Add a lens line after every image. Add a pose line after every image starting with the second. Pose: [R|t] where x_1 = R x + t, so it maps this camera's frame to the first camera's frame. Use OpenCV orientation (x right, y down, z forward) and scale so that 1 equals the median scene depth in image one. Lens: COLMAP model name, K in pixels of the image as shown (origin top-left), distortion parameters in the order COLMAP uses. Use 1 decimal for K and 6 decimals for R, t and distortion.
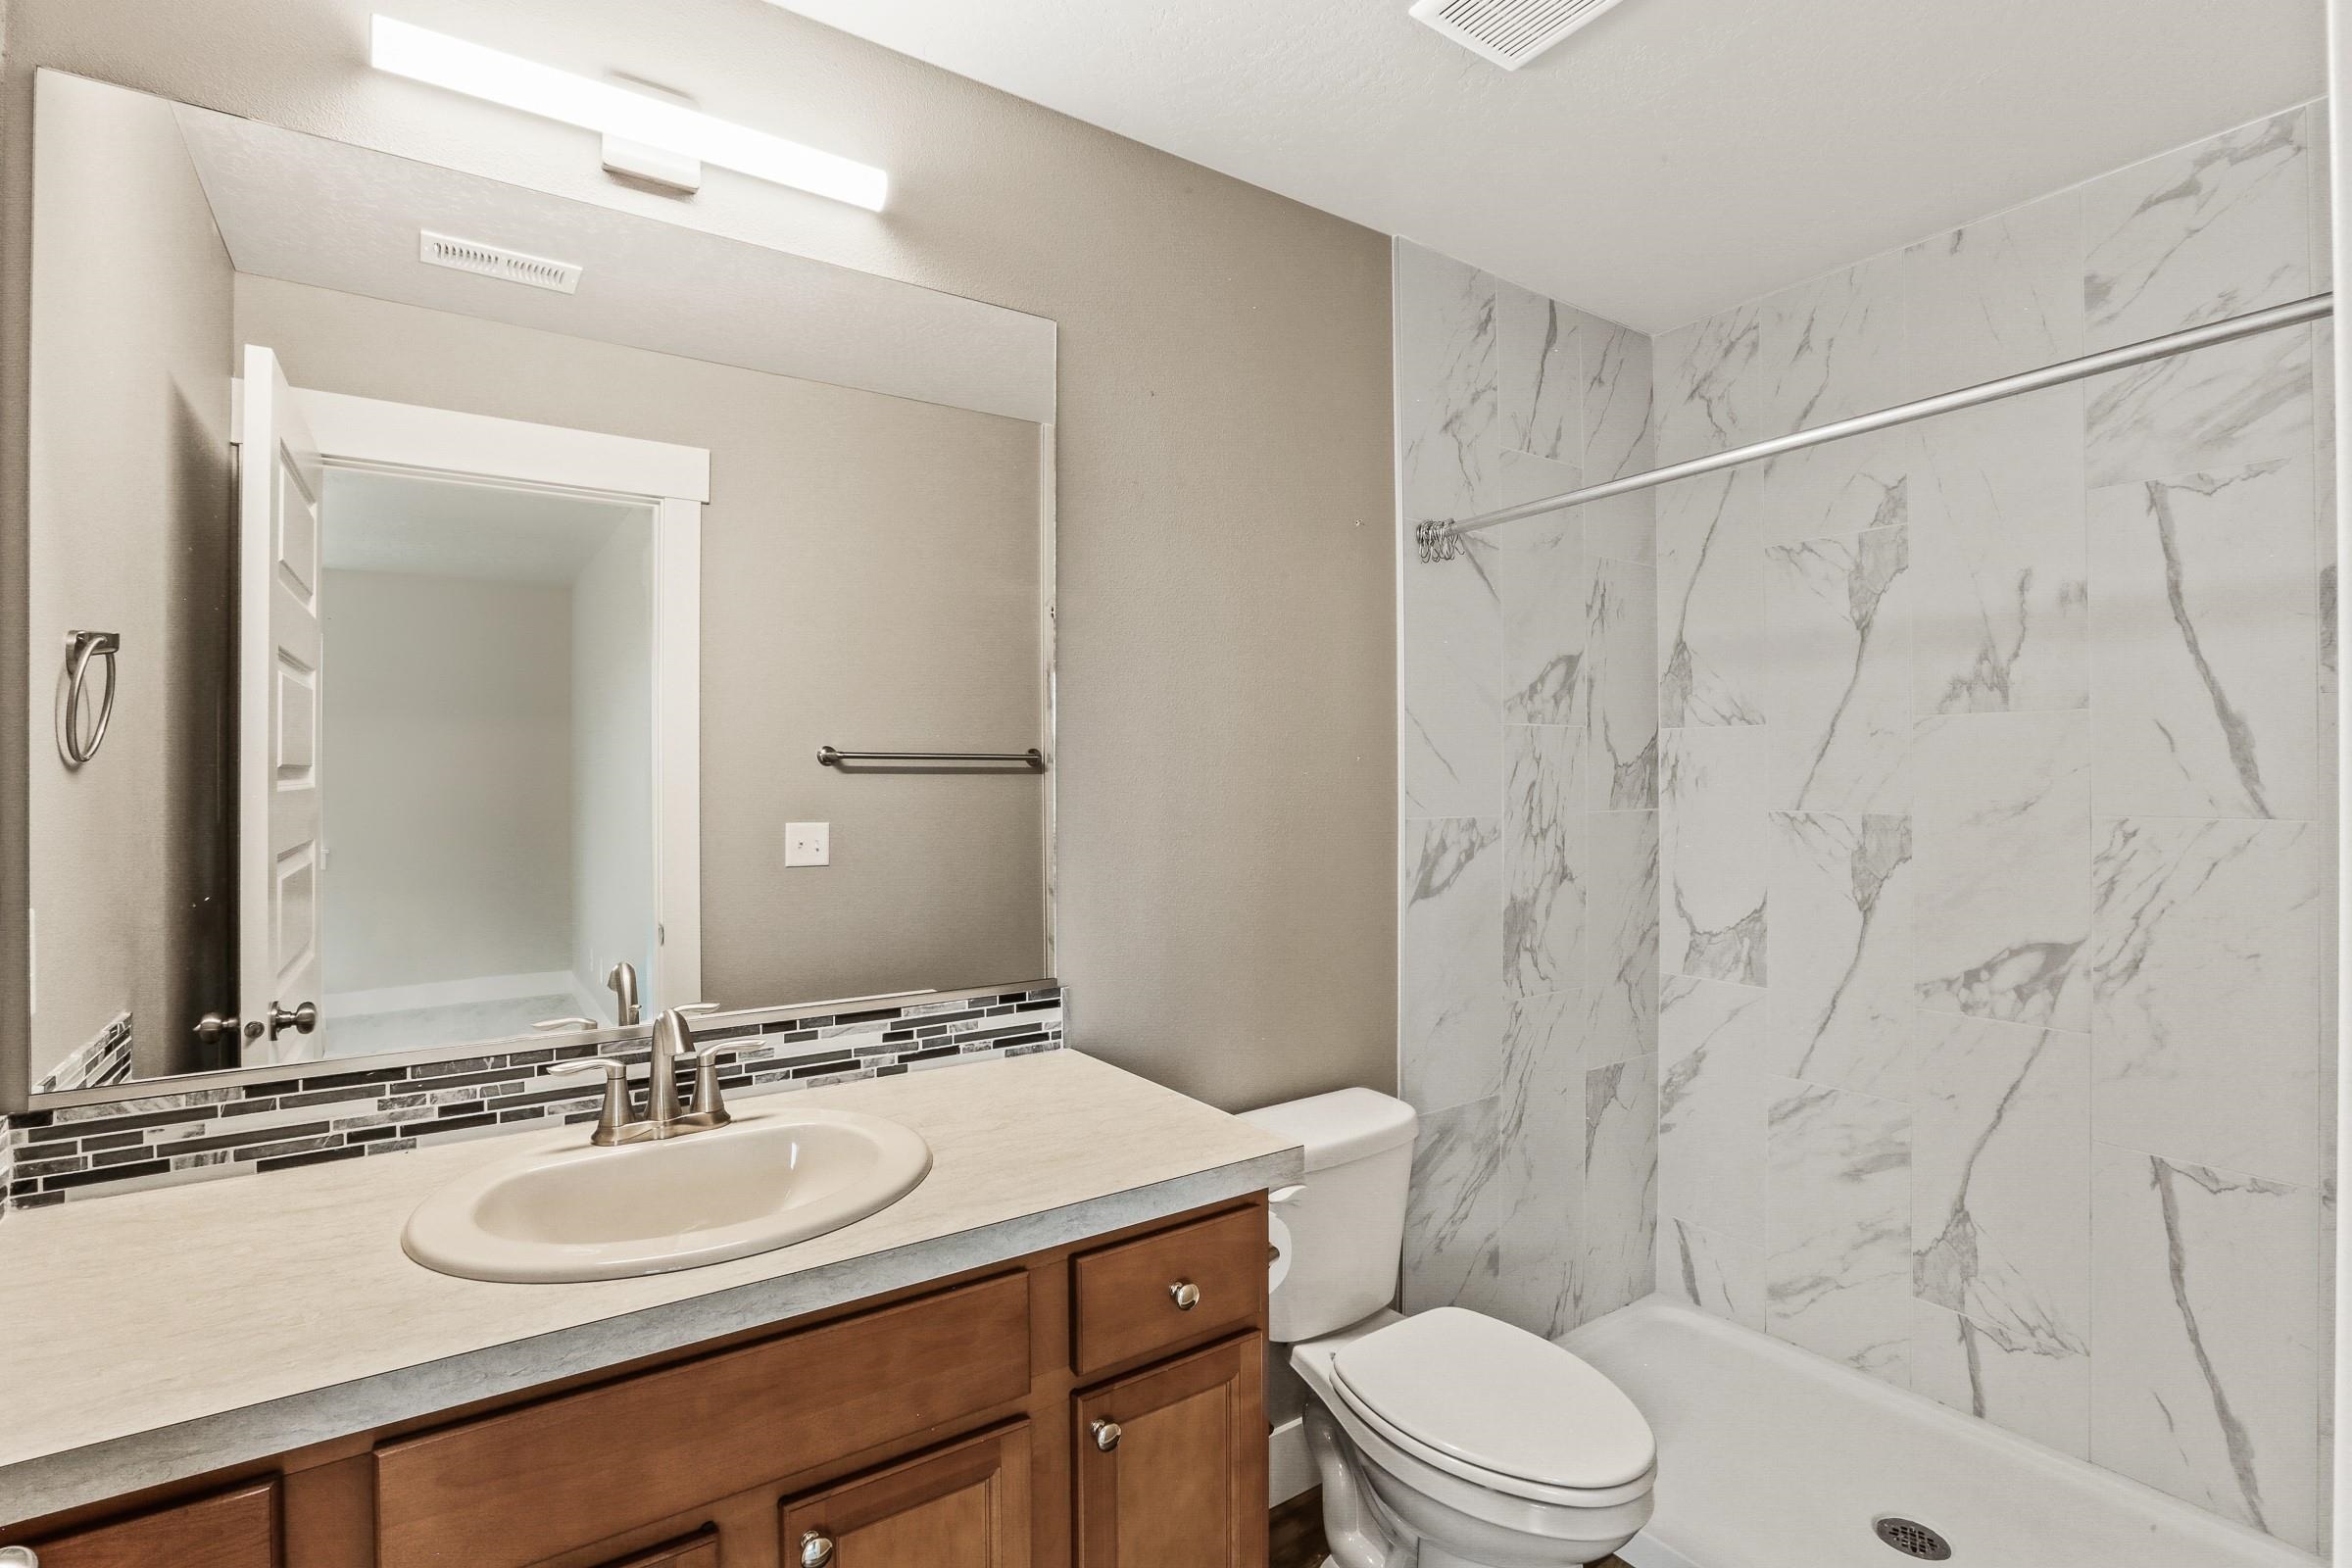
lens RADIAL K [[1075.7, 0, 1176.3], [0, 1075.7, 782.6], [0, 0, 1]] dist [-0.036819, 0.012332]
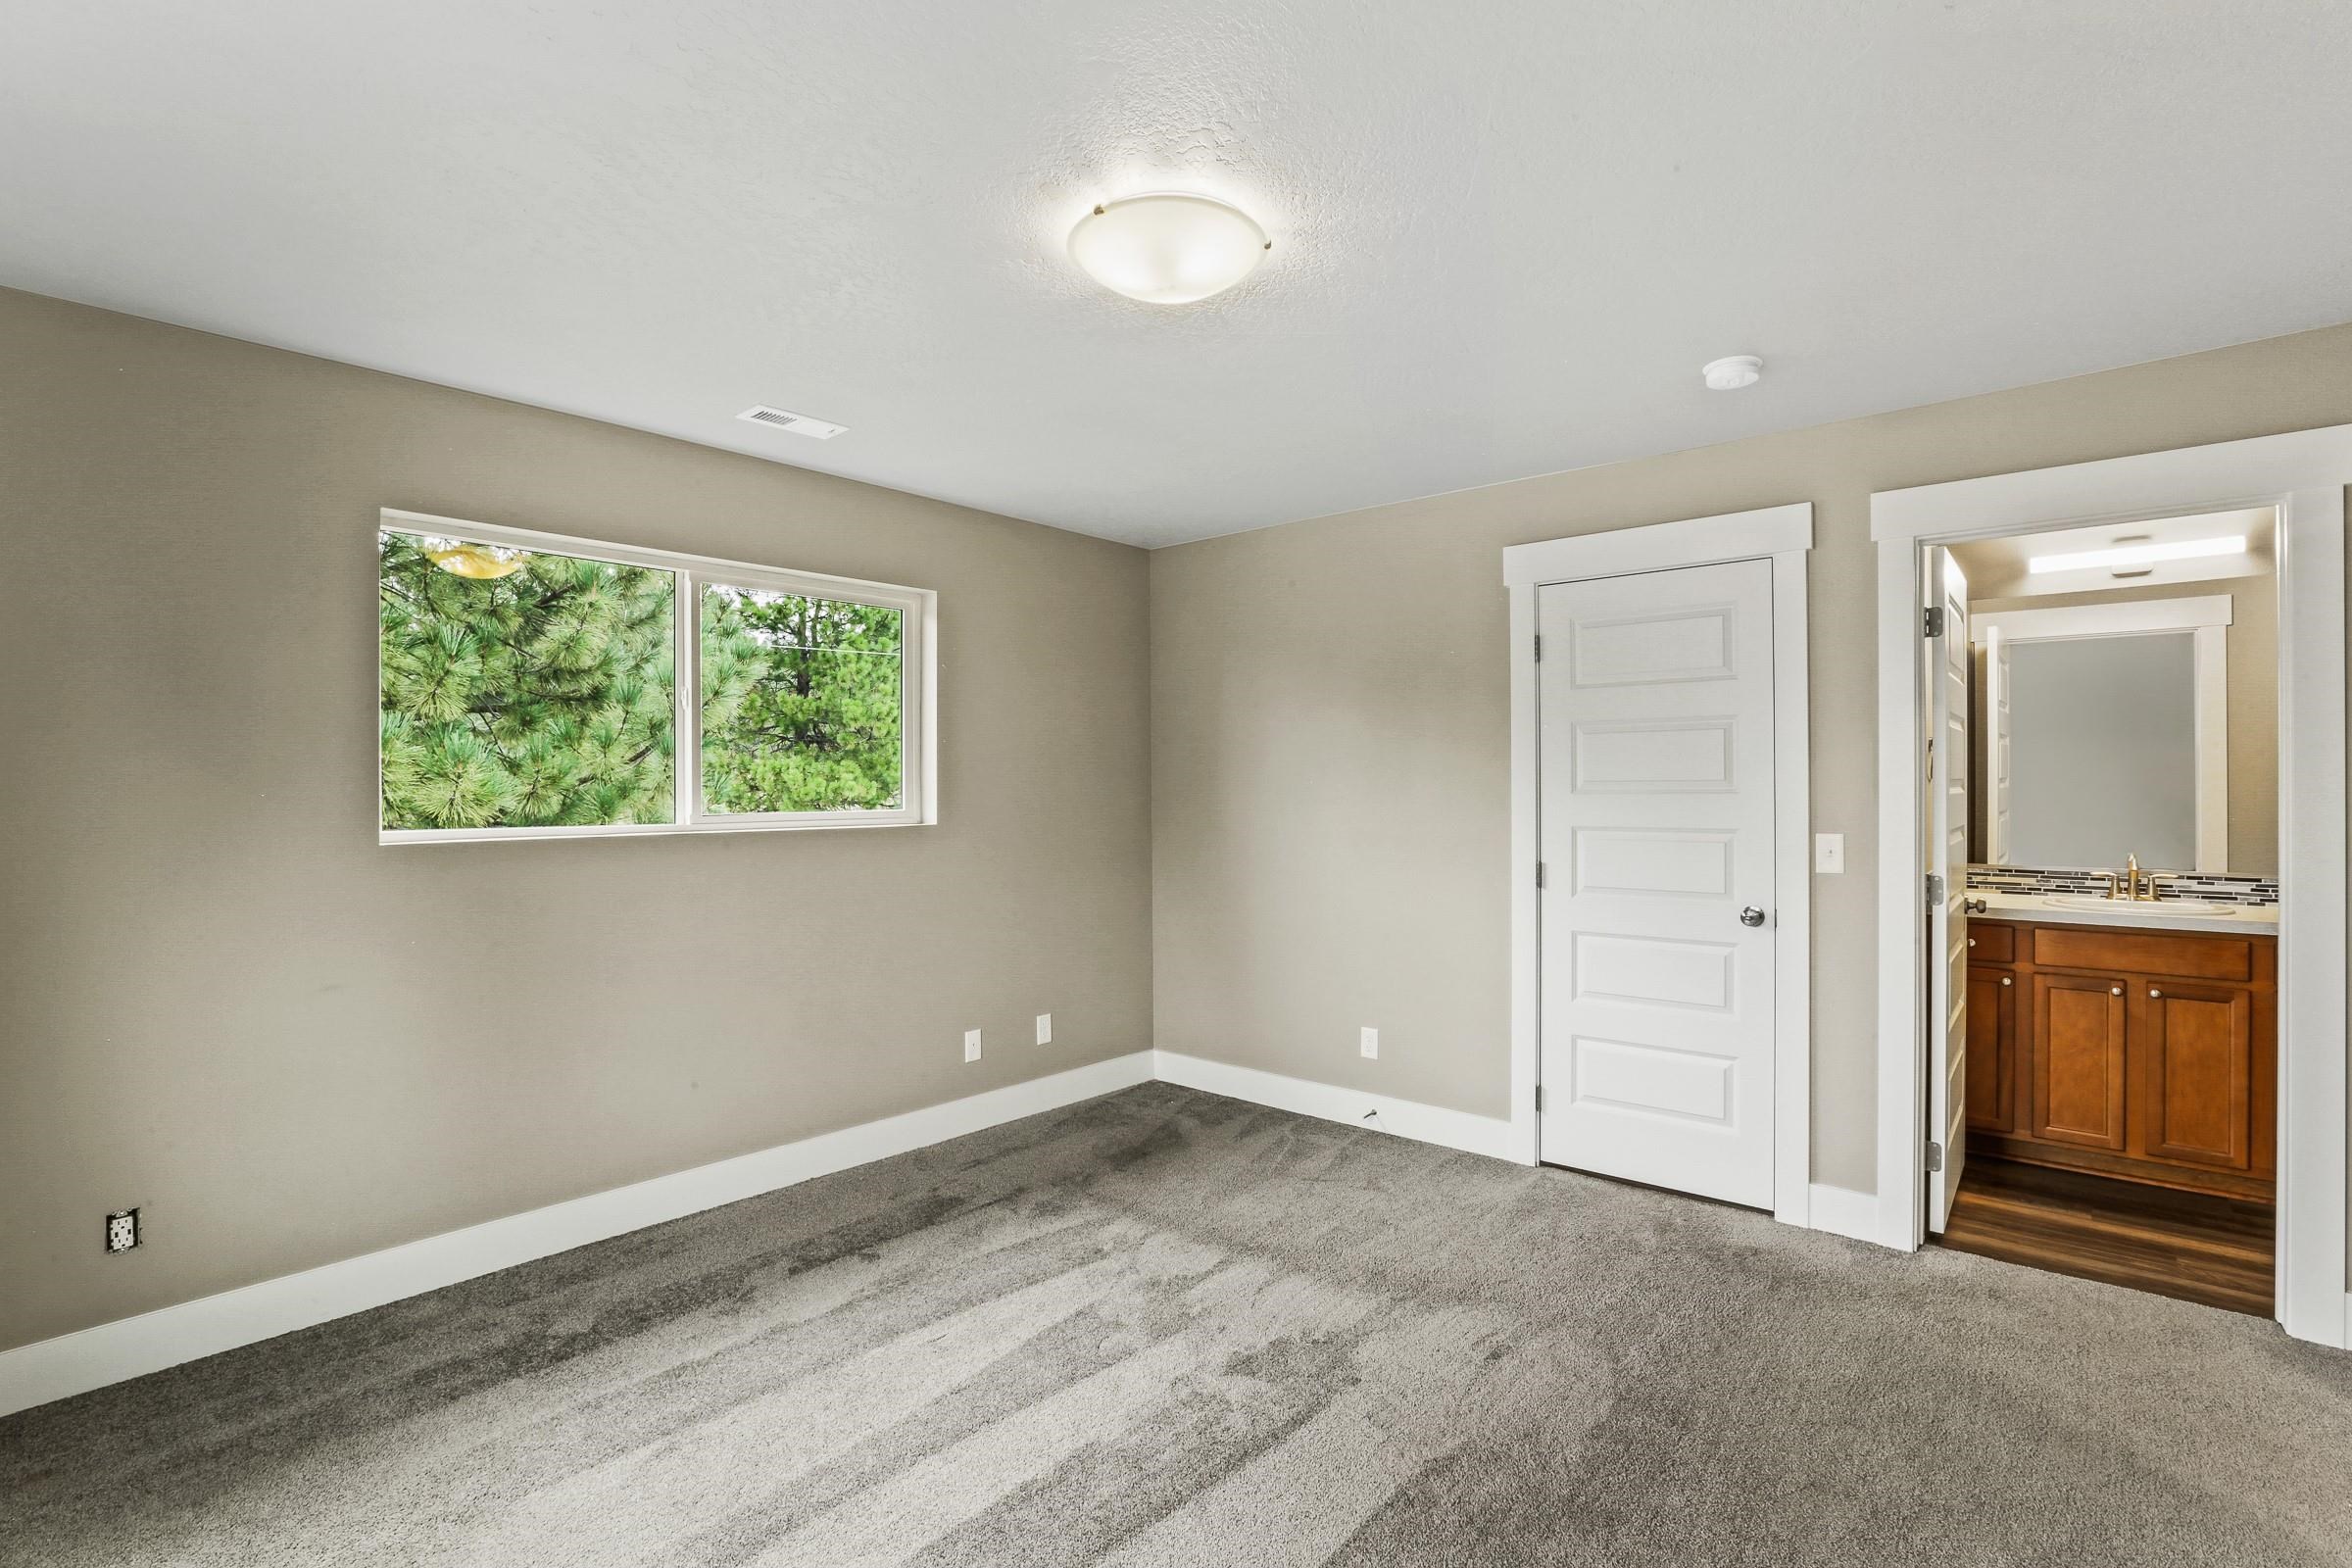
lens RADIAL K [[1075.7, 0, 1177.9], [0, 1075.7, 784.5], [0, 0, 1]] dist [-0.036819, 0.012332]
pose [[0.241313, 0.000640, -0.970447, 1.768869], [0.000647, 0.999999, 0.000820, -0.003040], [0.970447, -0.000826, 0.241313, -2.361738]]
